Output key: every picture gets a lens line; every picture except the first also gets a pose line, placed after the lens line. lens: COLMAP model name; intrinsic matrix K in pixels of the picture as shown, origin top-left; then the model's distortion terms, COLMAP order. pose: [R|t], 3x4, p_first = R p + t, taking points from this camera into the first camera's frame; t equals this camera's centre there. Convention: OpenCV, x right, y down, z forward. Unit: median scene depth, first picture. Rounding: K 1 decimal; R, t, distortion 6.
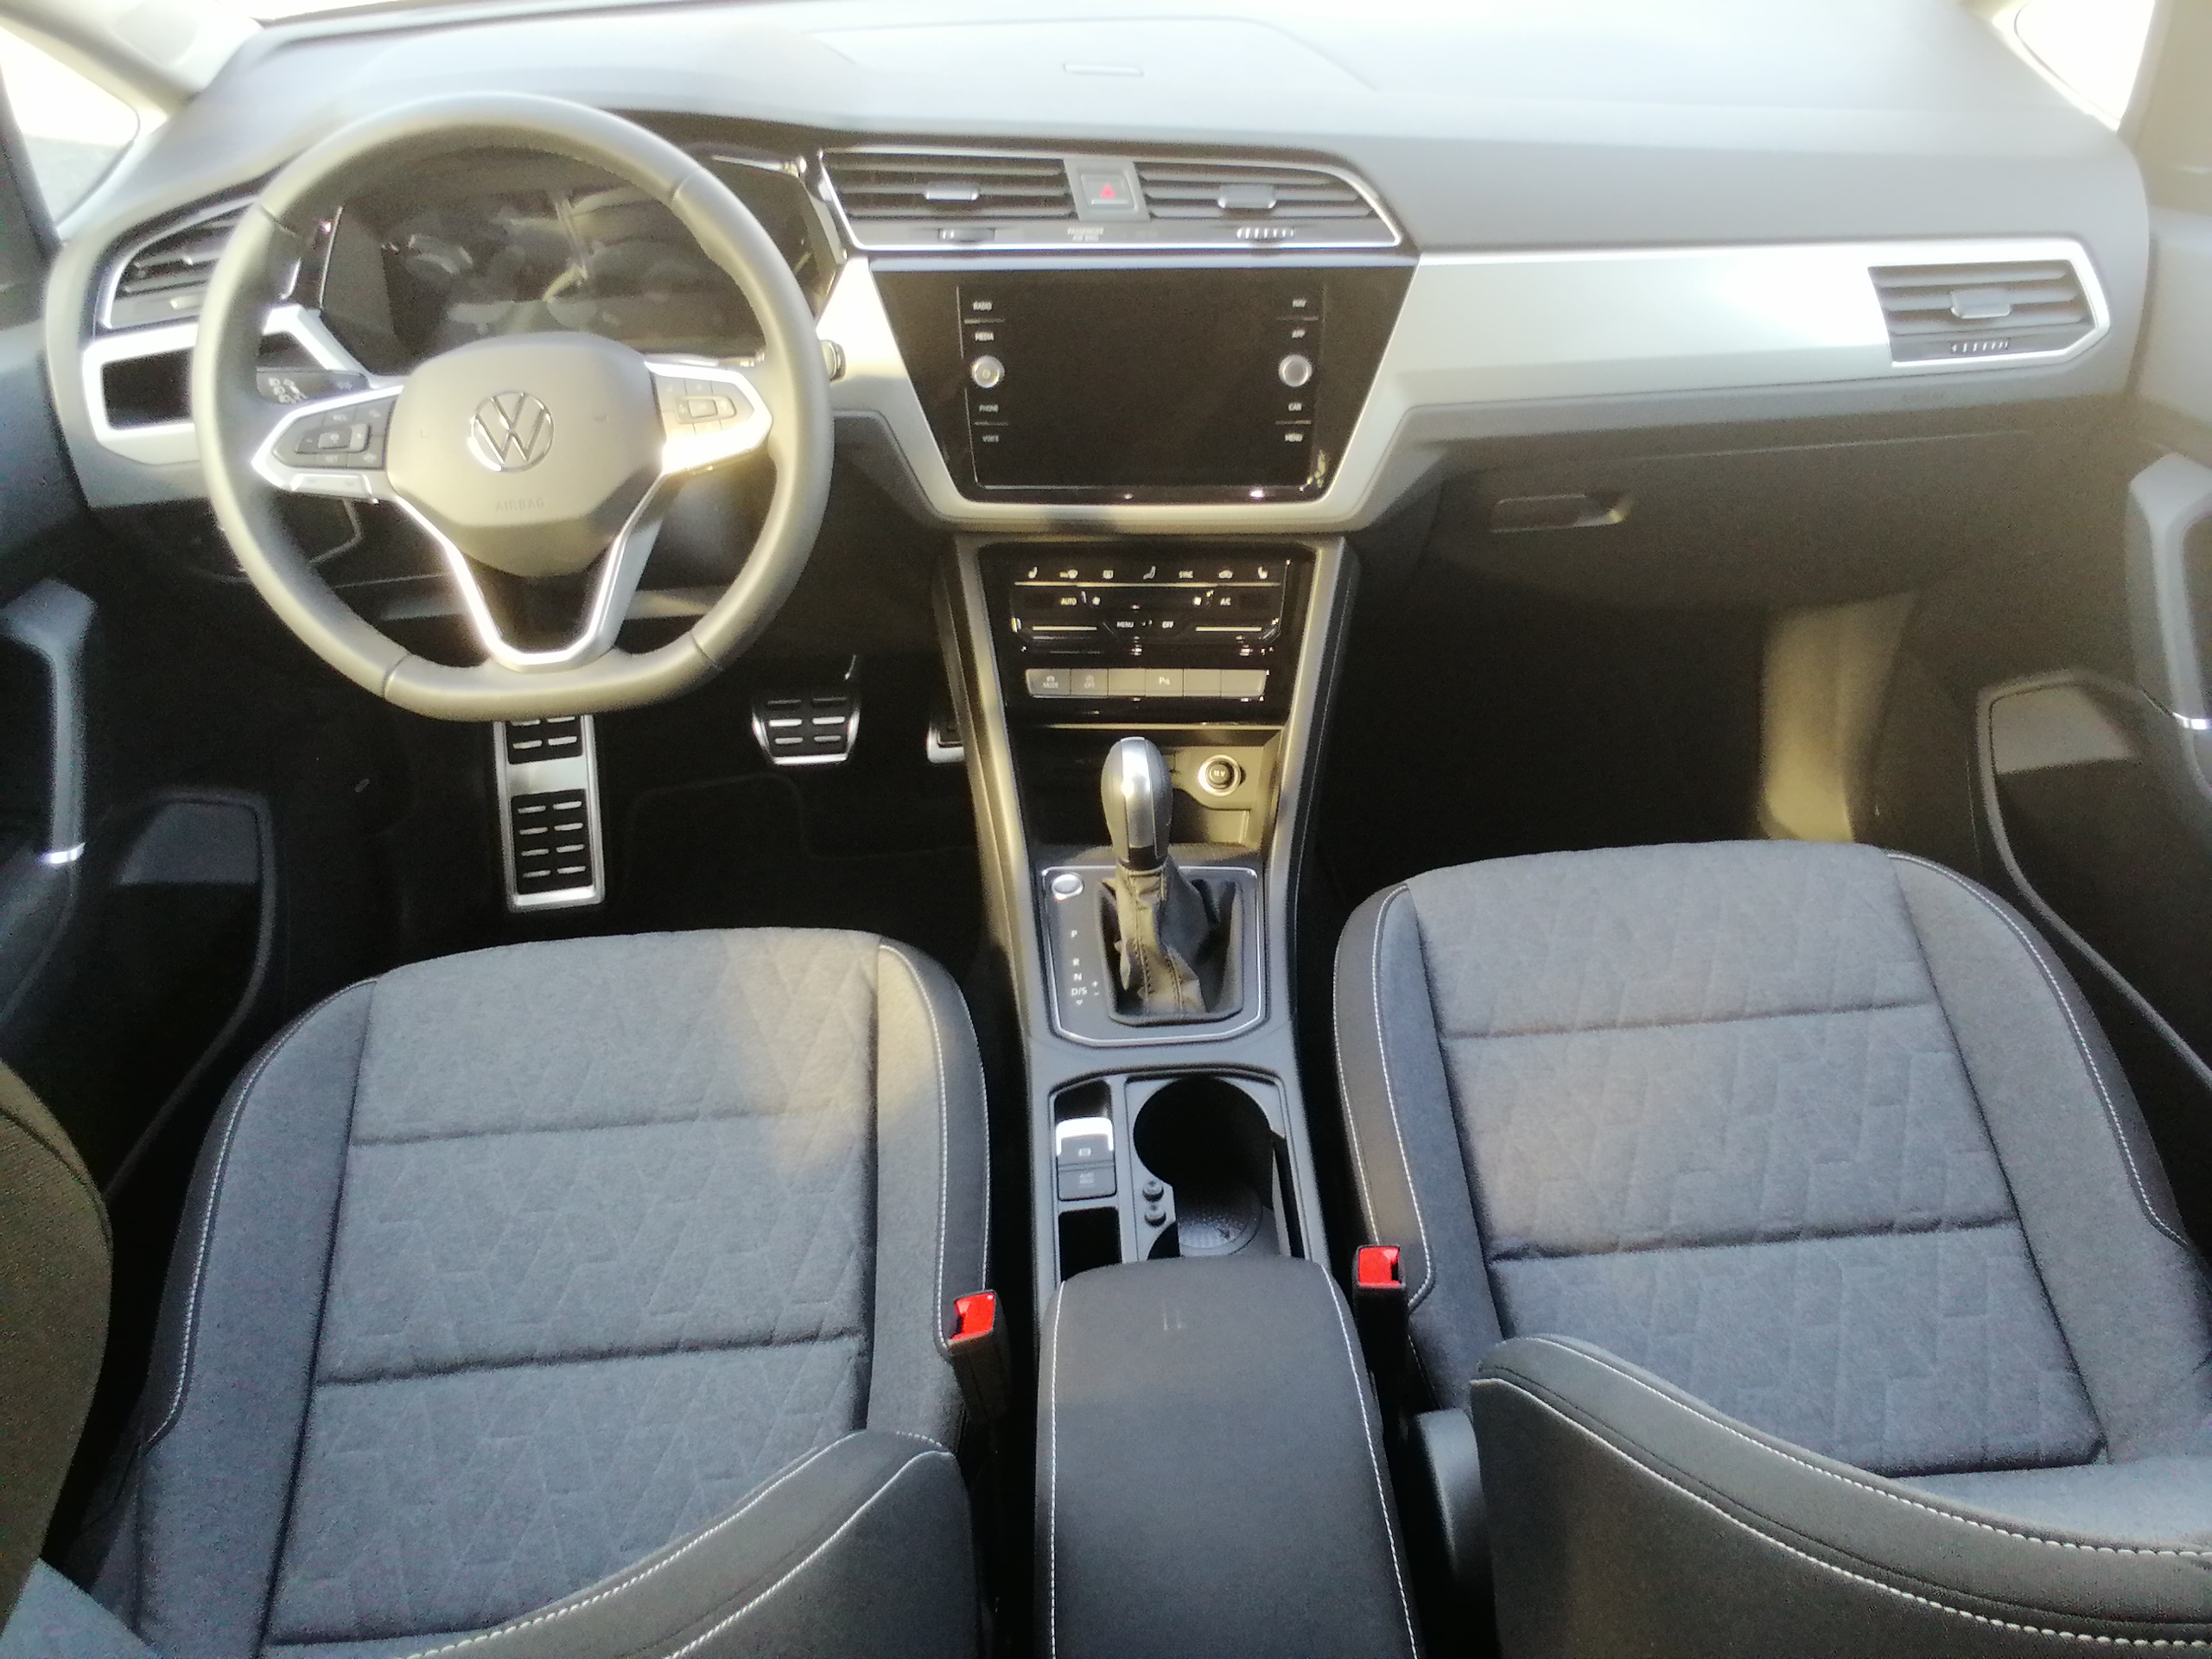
lens RADIAL K [[1732.4, 0, 1113.3], [0, 1732.4, 826.3], [0, 0, 1]] dist [-0.031235, 0.106343]
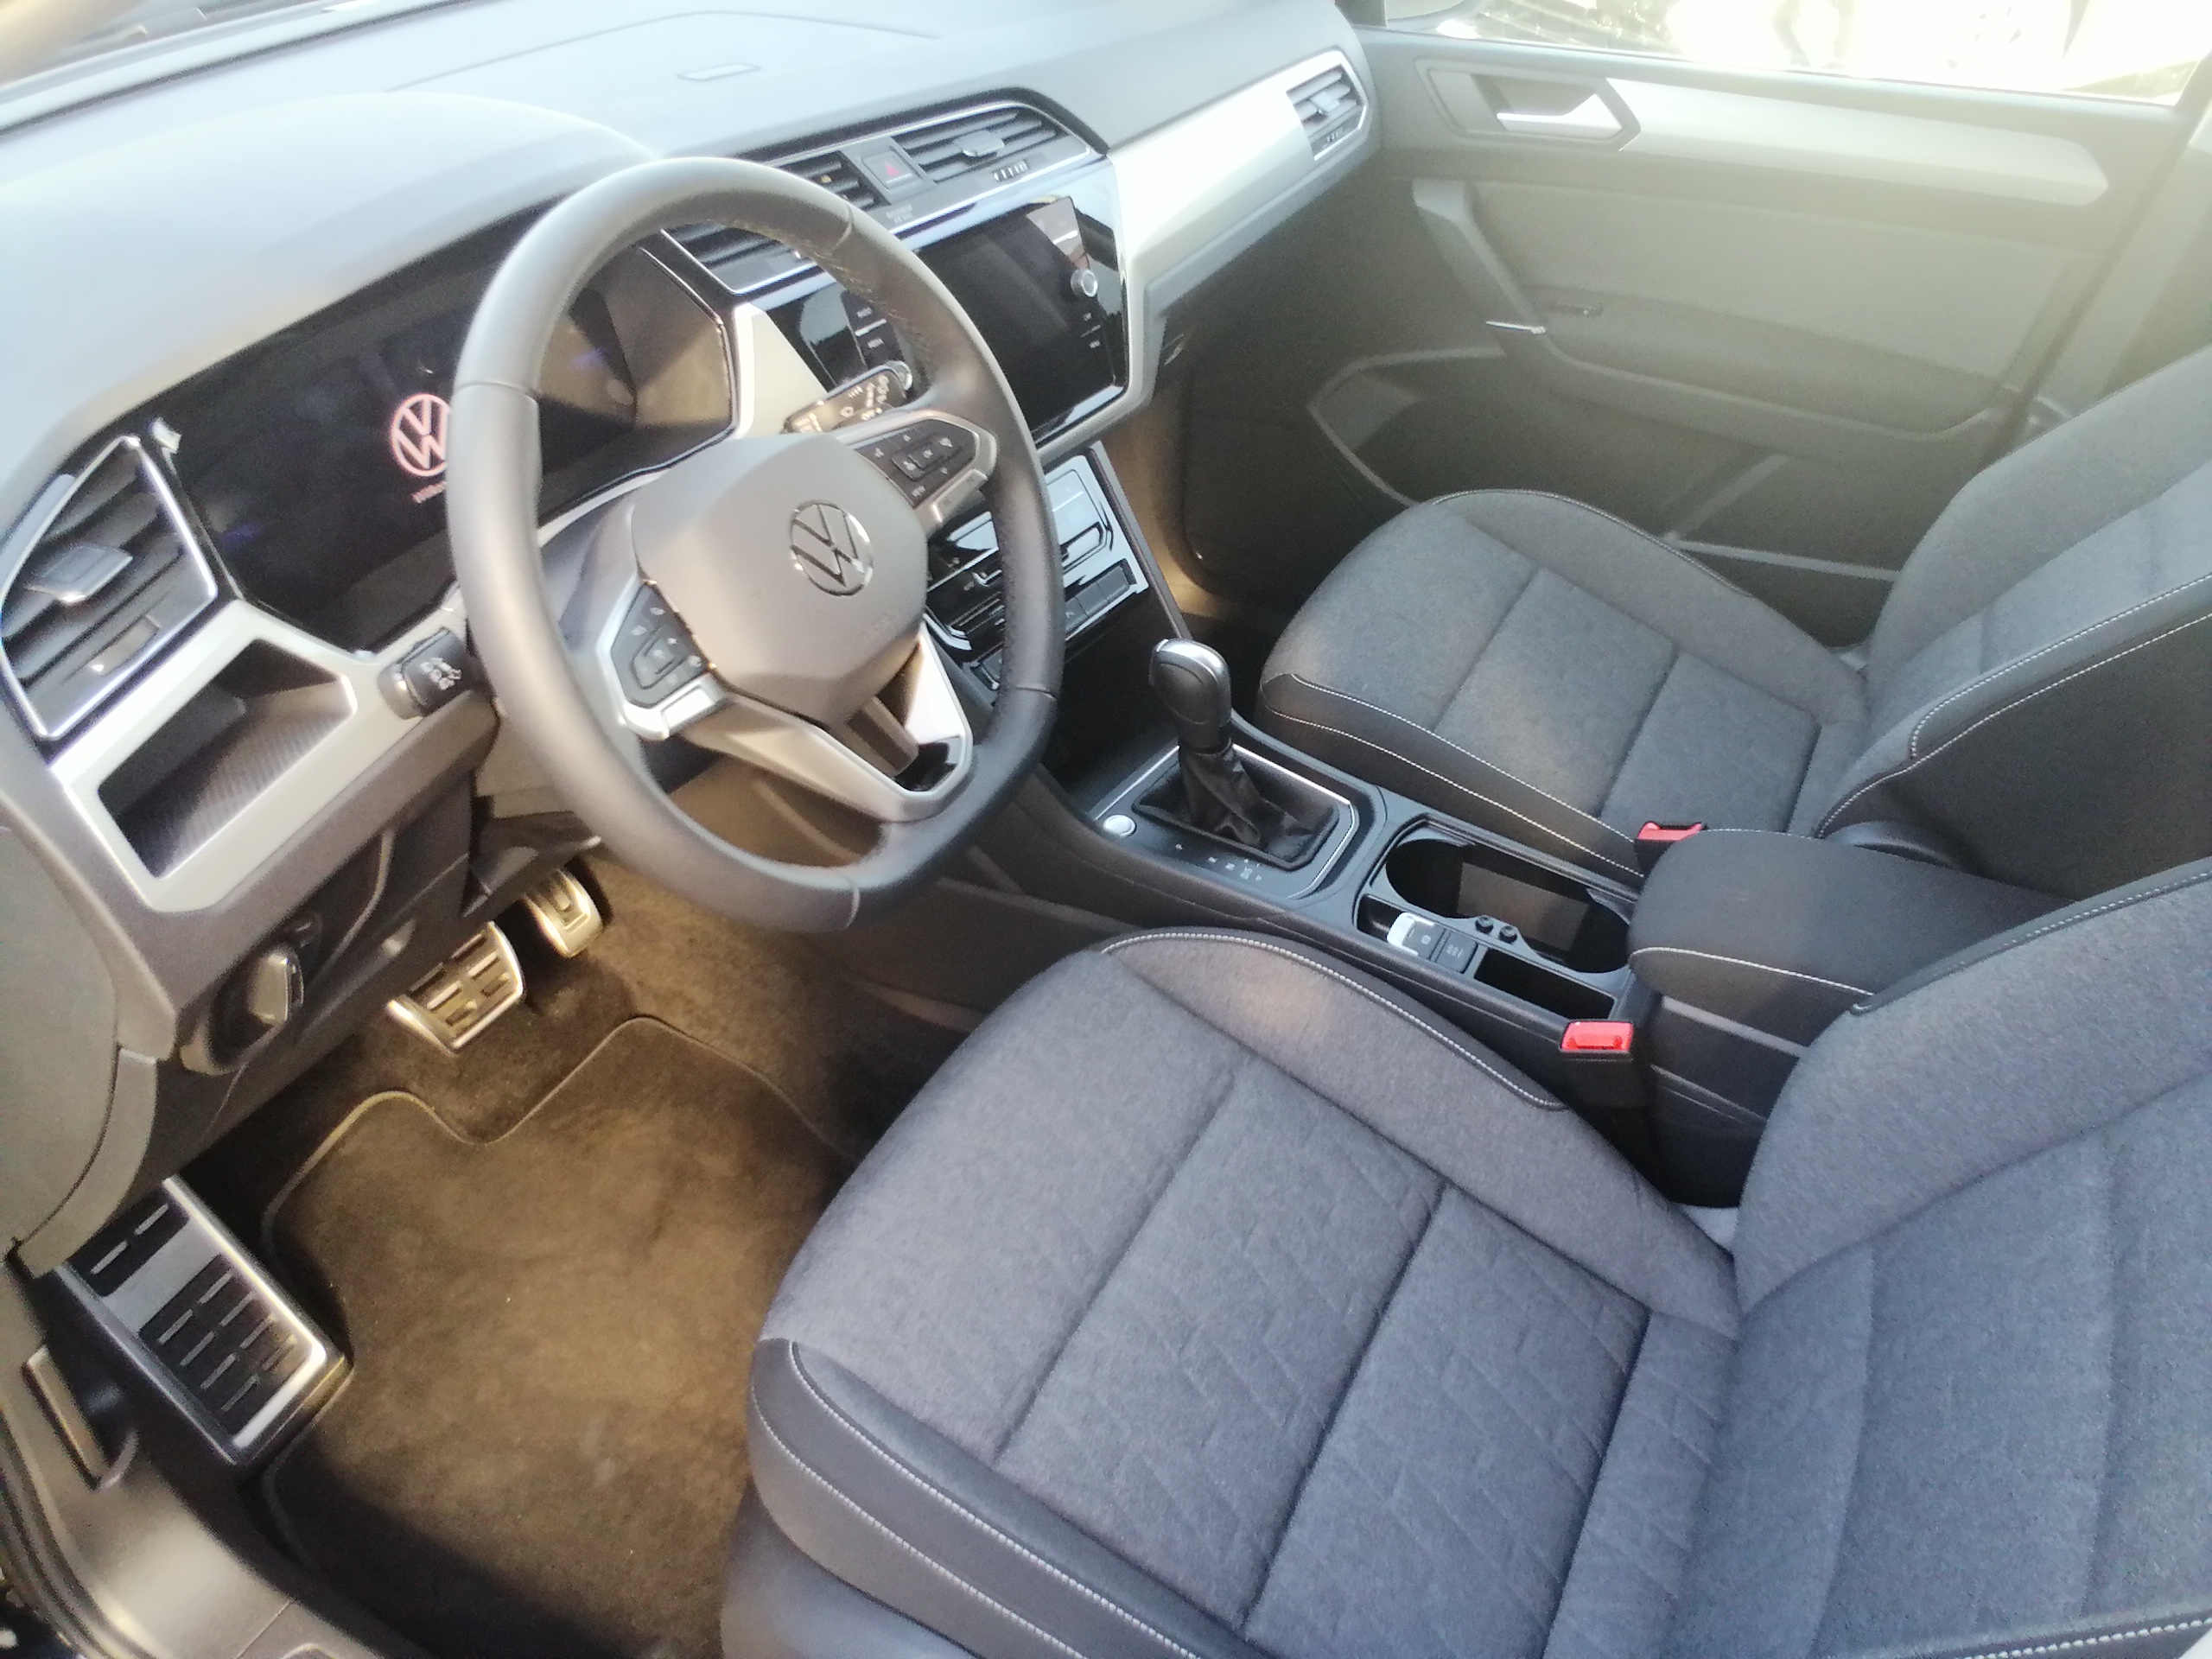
lens RADIAL K [[1732.4, 0, 1113.3], [0, 1732.4, 838.6], [0, 0, 1]] dist [-0.031235, 0.106343]
pose [[0.511367, -0.494395, 0.702906, -0.824158], [0.512667, 0.831953, 0.212194, -0.195020], [-0.689693, 0.251848, 0.678894, 0.342522]]
